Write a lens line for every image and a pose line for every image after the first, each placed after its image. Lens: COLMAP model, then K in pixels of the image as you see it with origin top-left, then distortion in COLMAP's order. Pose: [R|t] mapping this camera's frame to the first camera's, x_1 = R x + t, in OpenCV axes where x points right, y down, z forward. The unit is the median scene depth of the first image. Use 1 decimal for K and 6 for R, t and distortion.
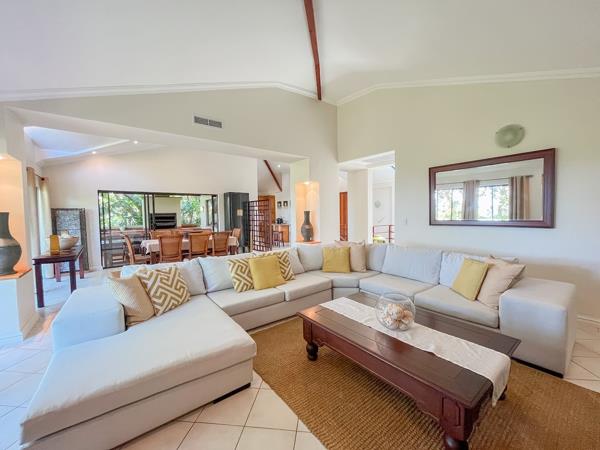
lens RADIAL K [[241.4, 0, 300.0], [0, 241.4, 225.0], [0, 0, 1]] dist [0.000078, 0.000343]
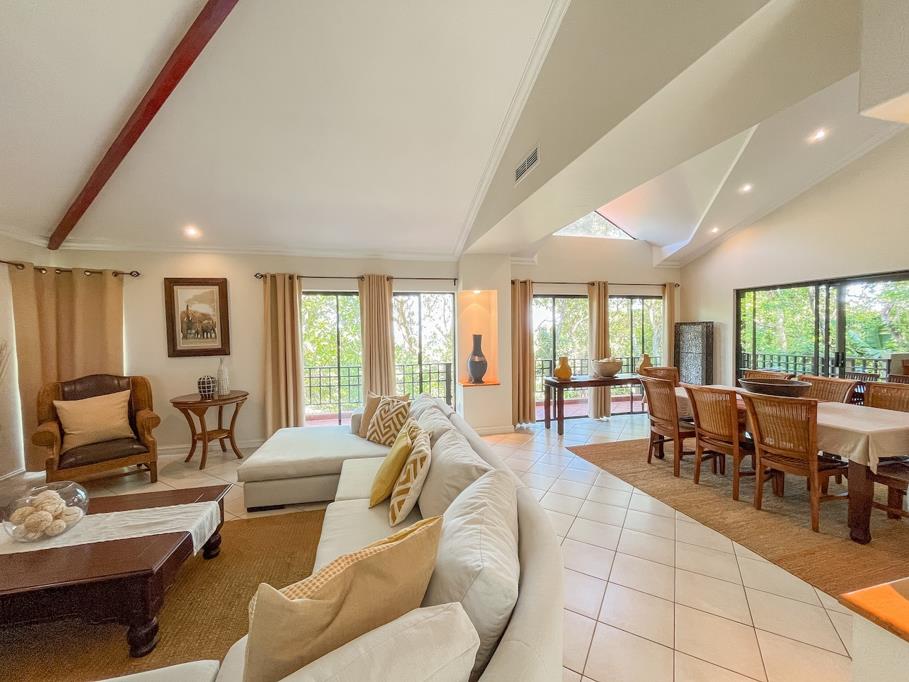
lens RADIAL K [[367.4, 0, 461.6], [0, 367.4, 340.7], [0, 0, 1]] dist [0.000997, 0.000175]
pose [[-0.385082, 0.038015, -0.922099, 0.263728], [-0.024162, 0.998394, 0.051250, -0.051126], [0.922566, 0.042015, -0.383545, 0.774979]]
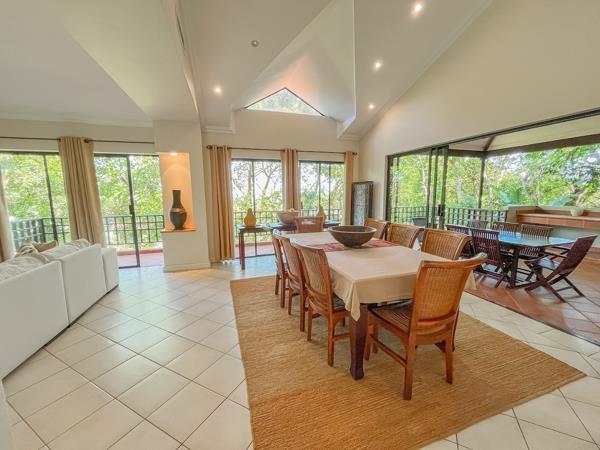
lens RADIAL K [[242.5, 0, 304.7], [0, 242.5, 224.8], [0, 0, 1]] dist [0.000997, 0.000175]
pose [[-0.322052, 0.140593, -0.936224, -0.015942], [-0.030256, 0.986878, 0.158607, -0.045679], [0.946238, 0.079406, -0.313573, 1.067904]]
